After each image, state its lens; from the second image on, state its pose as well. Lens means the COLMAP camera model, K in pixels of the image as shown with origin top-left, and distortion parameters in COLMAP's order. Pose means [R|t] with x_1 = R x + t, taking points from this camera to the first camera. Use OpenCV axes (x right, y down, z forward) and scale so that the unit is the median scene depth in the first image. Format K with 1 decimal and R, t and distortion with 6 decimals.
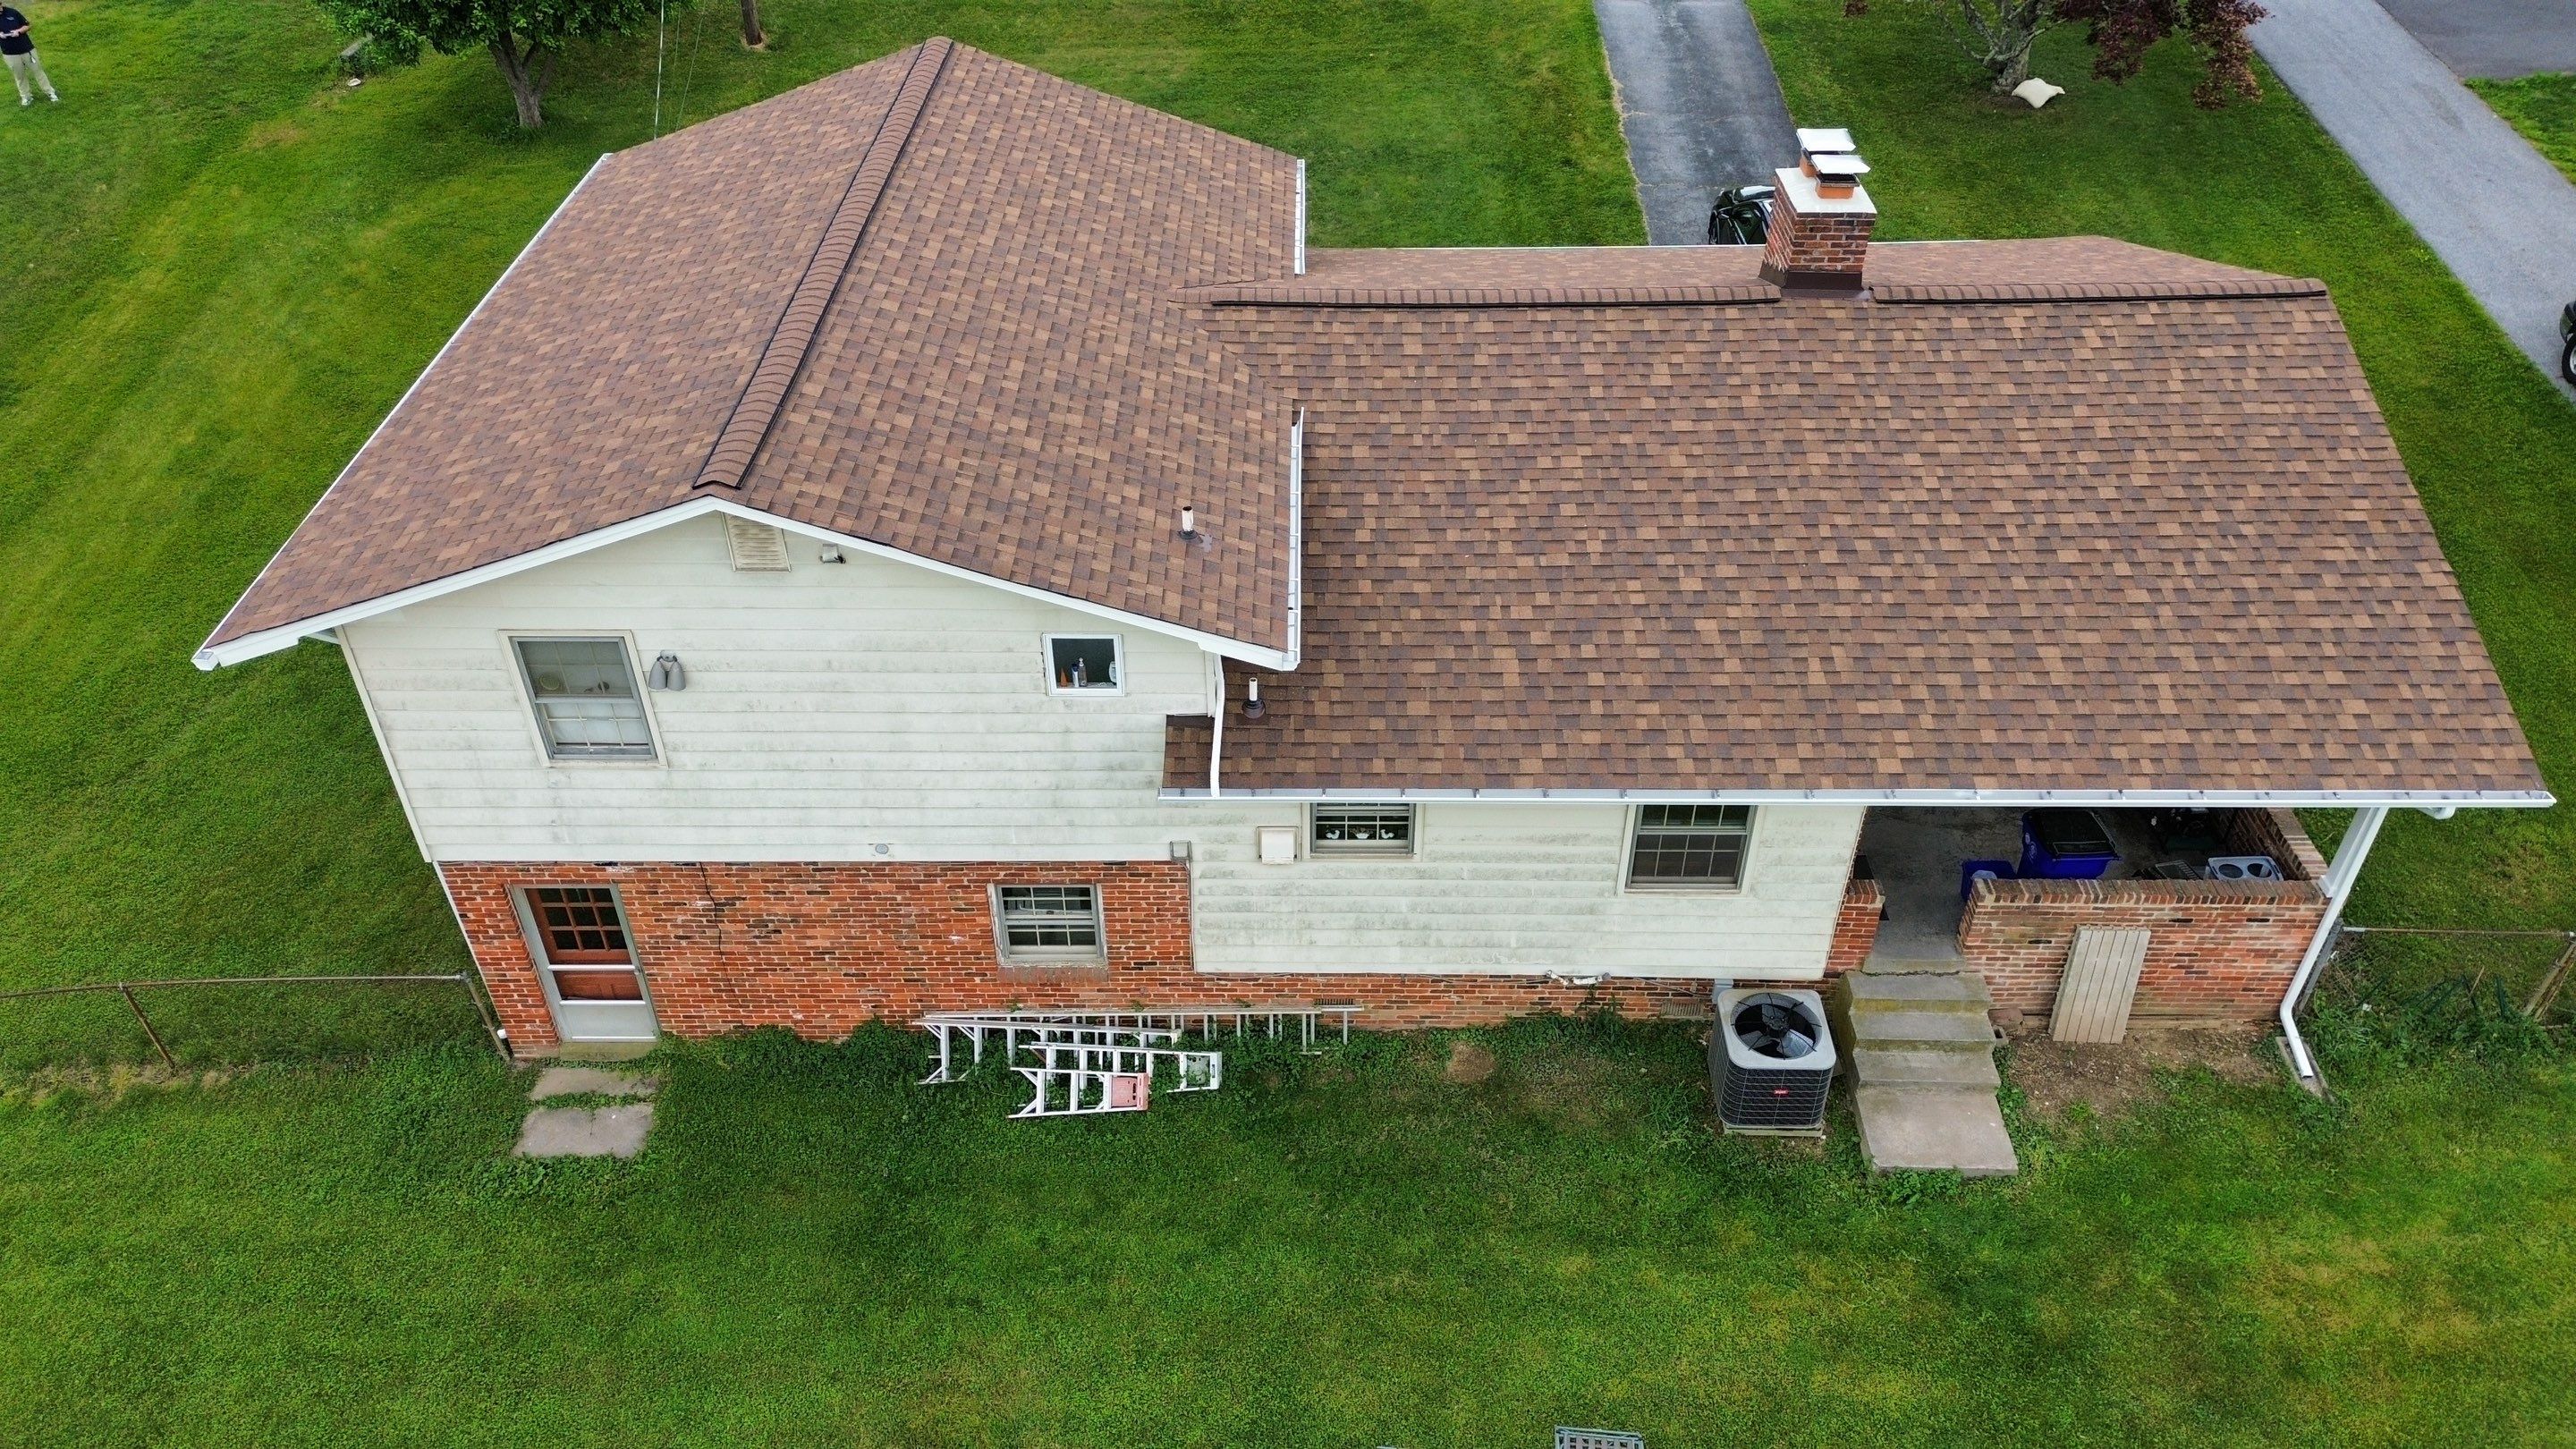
lens RADIAL K [[1845.7, 0, 1271.9], [0, 1845.7, 721.7], [0, 0, 1]] dist [0.119463, -0.187069]
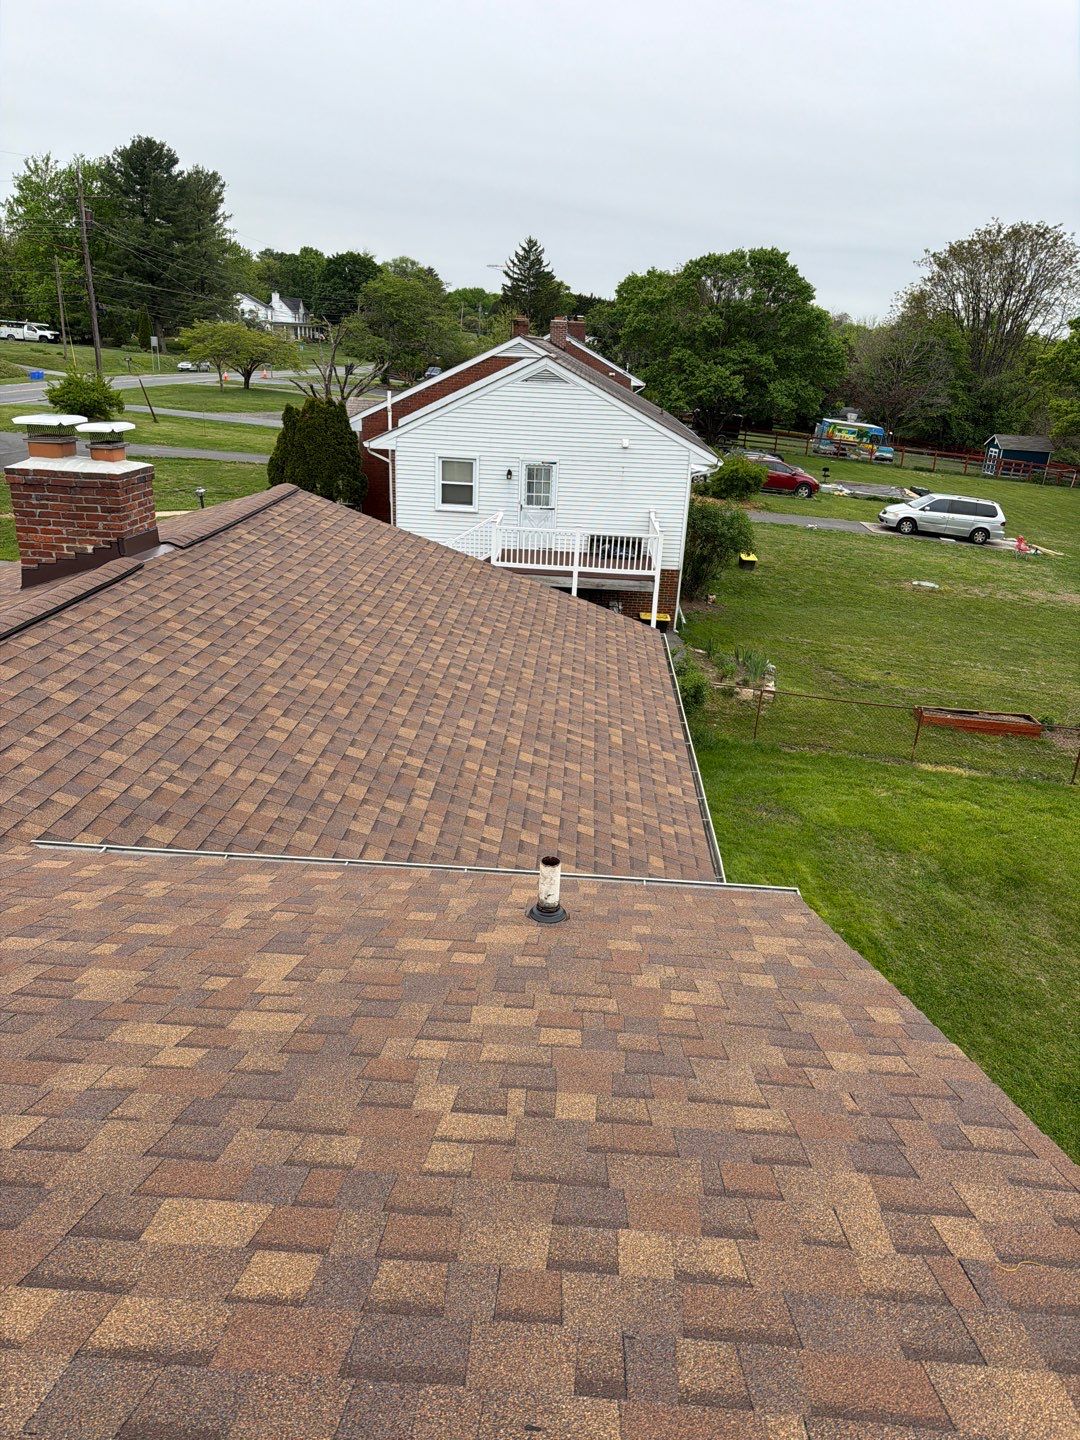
lens RADIAL K [[1013.5, 0, 540.0], [0, 1013.5, 720.0], [0, 0, 1]] dist [0.034253, -0.043627]
pose [[0.046251, -0.343398, 0.938050, -0.251660], [0.577832, 0.775201, 0.255293, -0.188163], [-0.814844, 0.530228, 0.234280, 0.790064]]
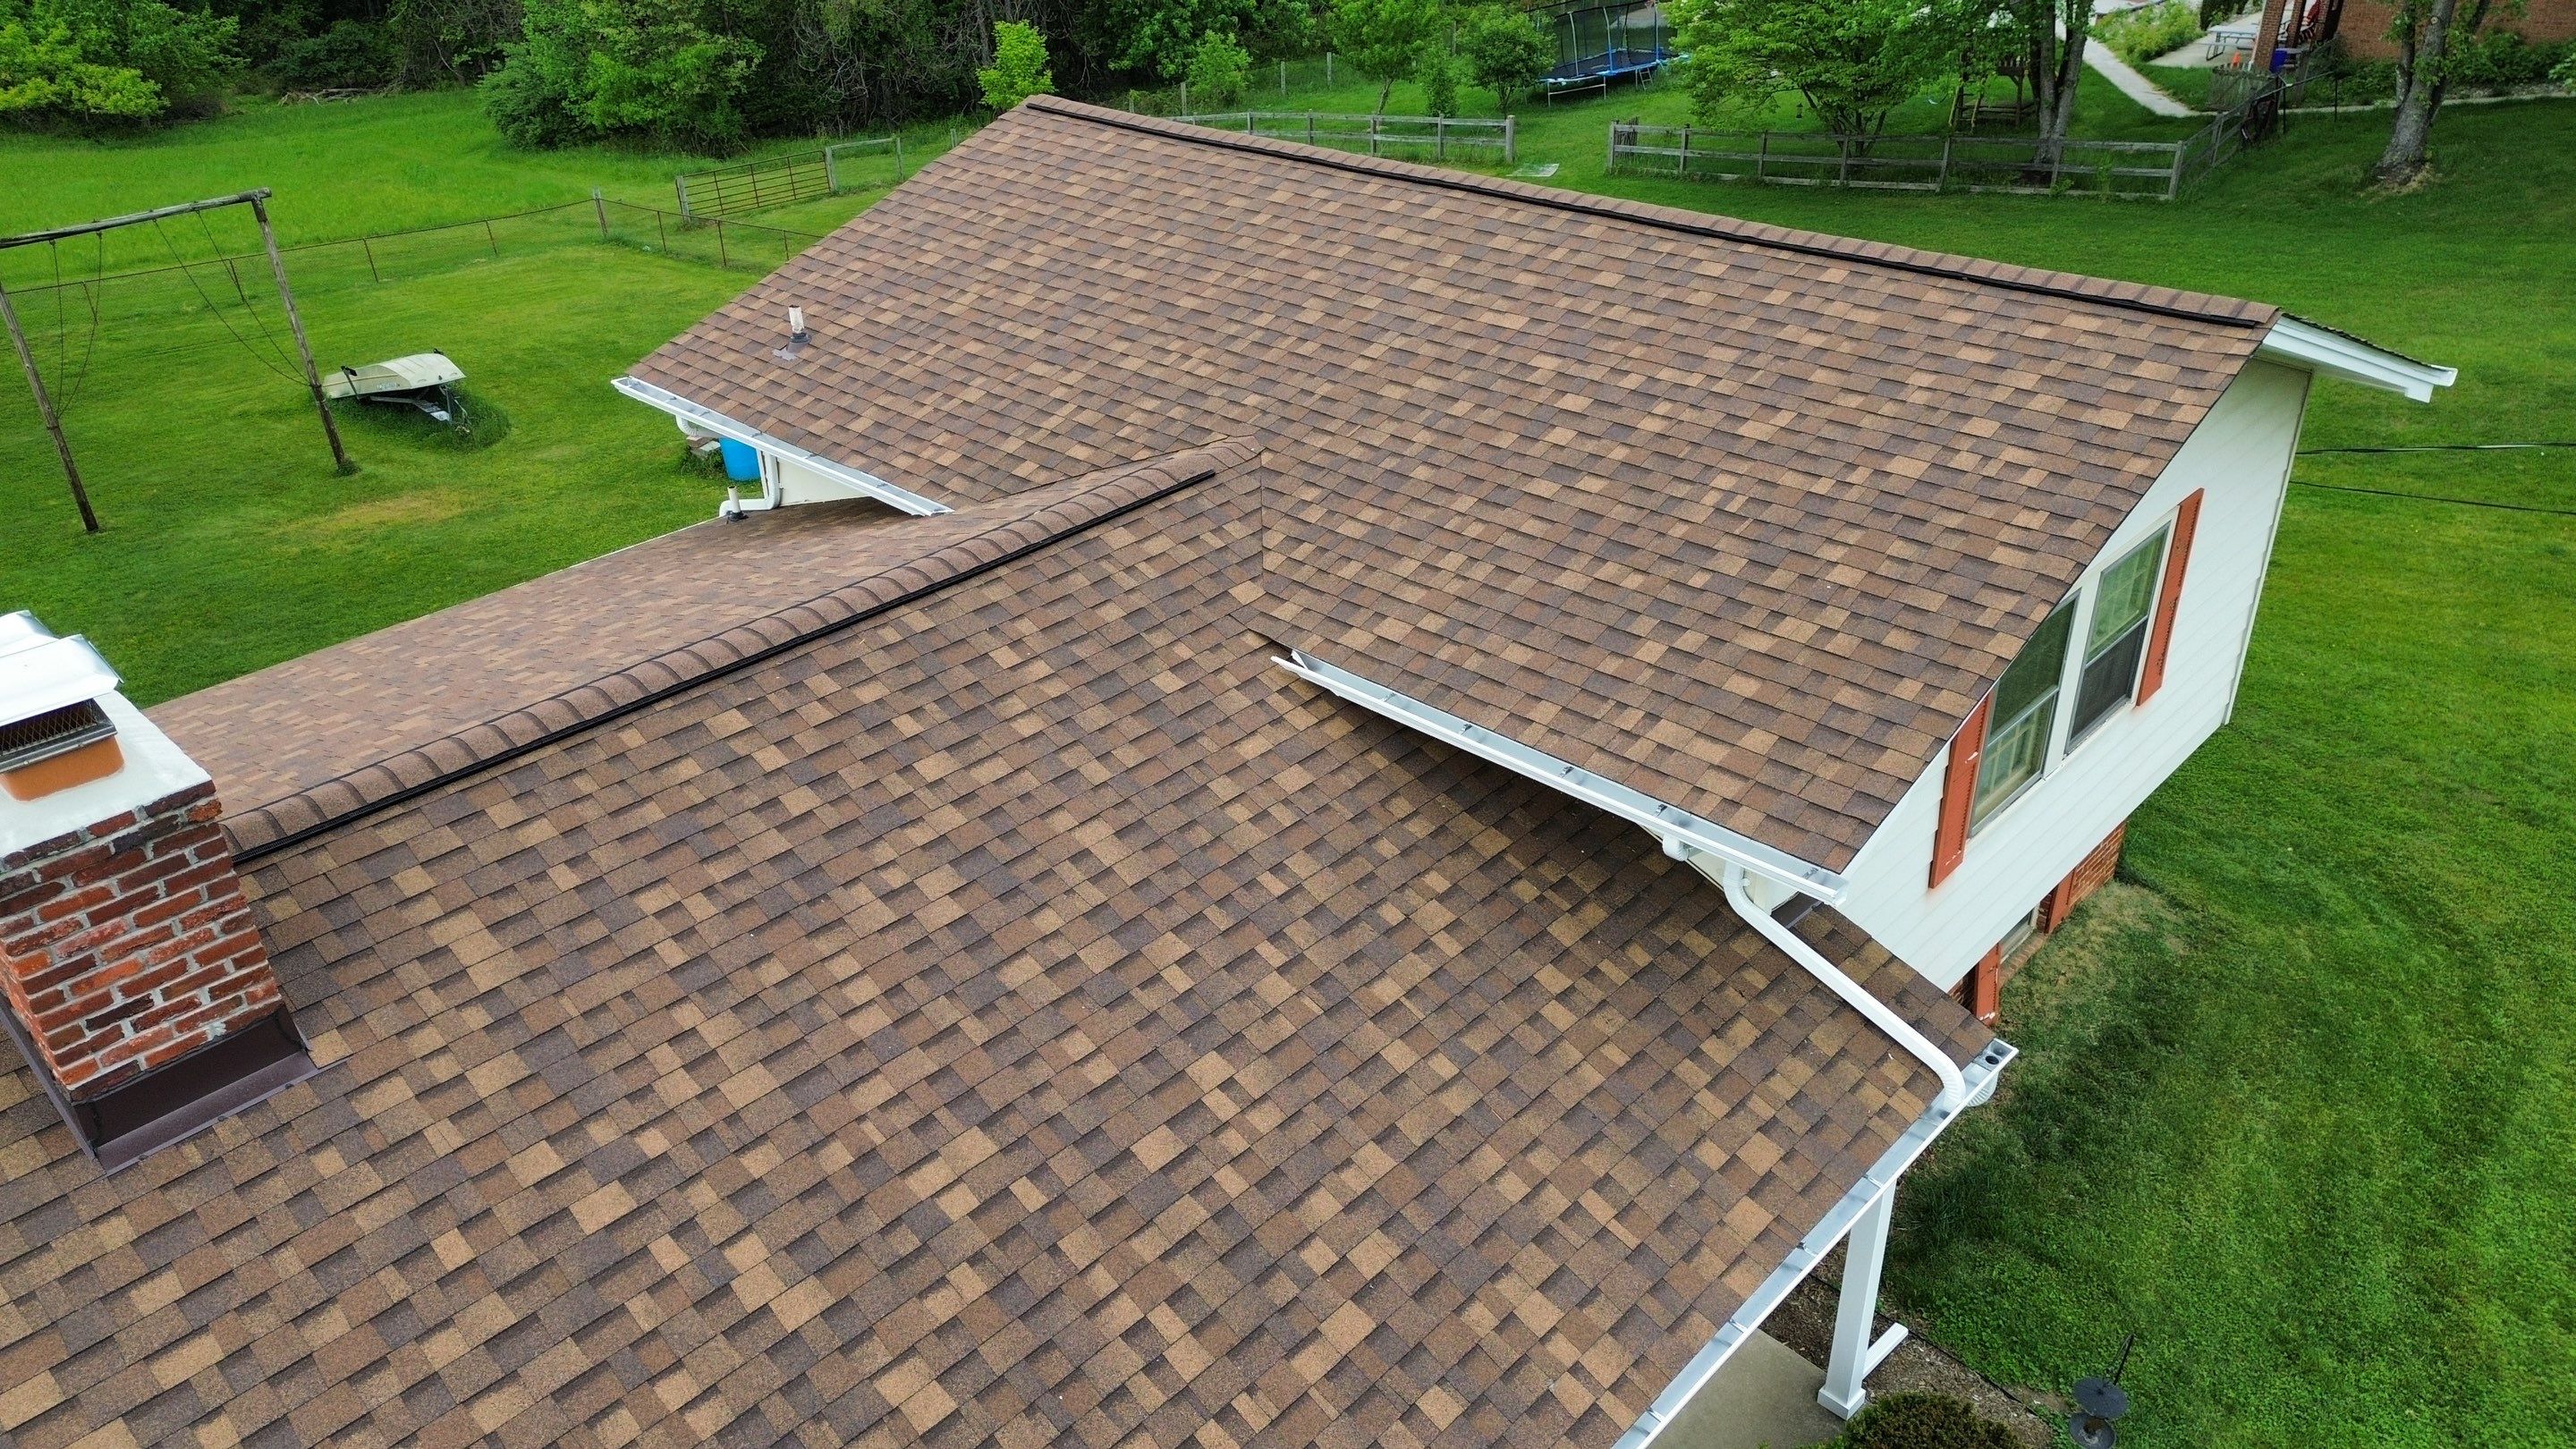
lens RADIAL K [[1845.7, 0, 1271.9], [0, 1845.7, 721.7], [0, 0, 1]] dist [0.119463, -0.187069]
pose [[-0.687800, 0.374146, -0.622050, 0.379104], [-0.415300, 0.500014, 0.759942, -0.696091], [0.595363, 0.781026, -0.188527, 1.267771]]
